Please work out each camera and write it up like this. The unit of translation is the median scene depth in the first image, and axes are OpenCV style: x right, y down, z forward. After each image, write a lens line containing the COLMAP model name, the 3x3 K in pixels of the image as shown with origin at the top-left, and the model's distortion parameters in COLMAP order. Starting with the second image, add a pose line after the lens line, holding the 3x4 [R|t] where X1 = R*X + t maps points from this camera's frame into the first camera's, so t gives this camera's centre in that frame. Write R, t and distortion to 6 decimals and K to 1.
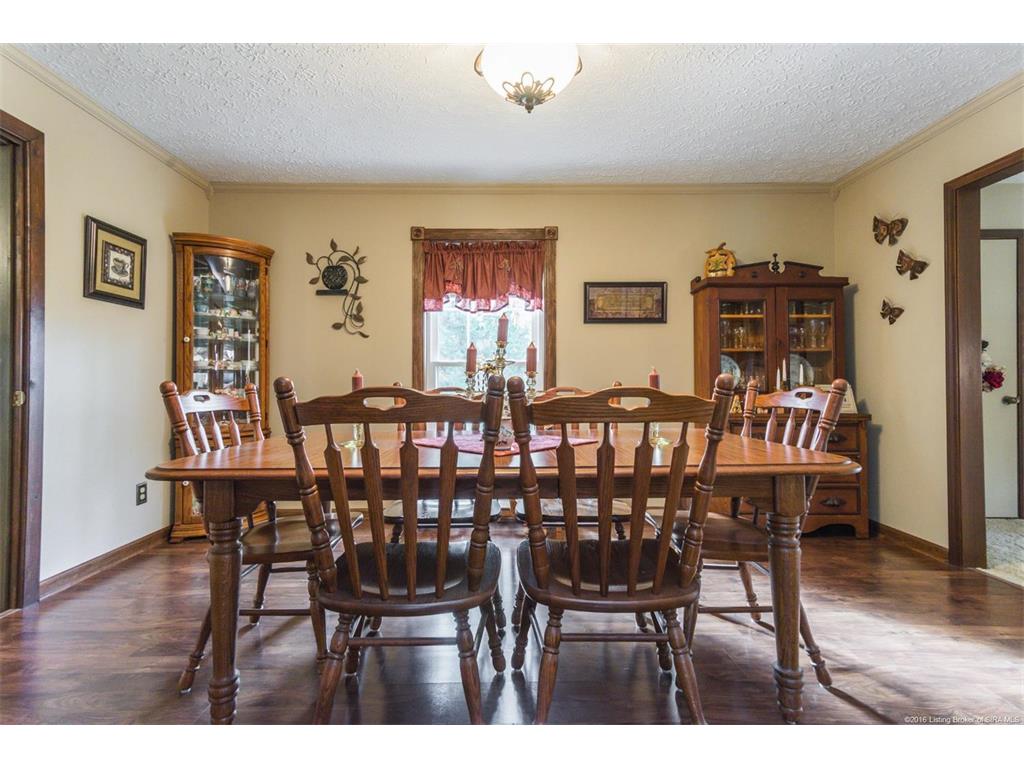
lens RADIAL K [[487.1, 0, 513.7], [0, 487.1, 380.3], [0, 0, 1]] dist [0.018391, 0.000486]
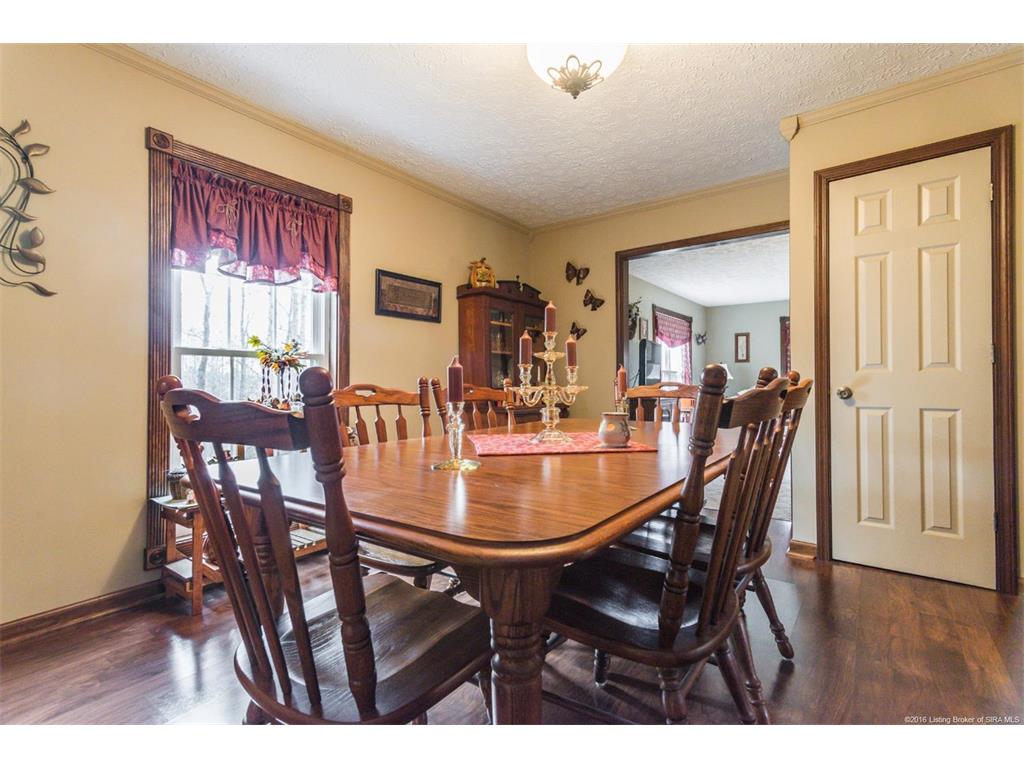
lens RADIAL K [[487.1, 0, 513.6], [0, 487.1, 379.9], [0, 0, 1]] dist [0.018391, 0.000486]
pose [[0.601666, 0.001037, 0.798747, -0.439239], [0.004055, 0.999982, -0.004353, 0.008712], [-0.798737, 0.005857, 0.601652, 0.268295]]
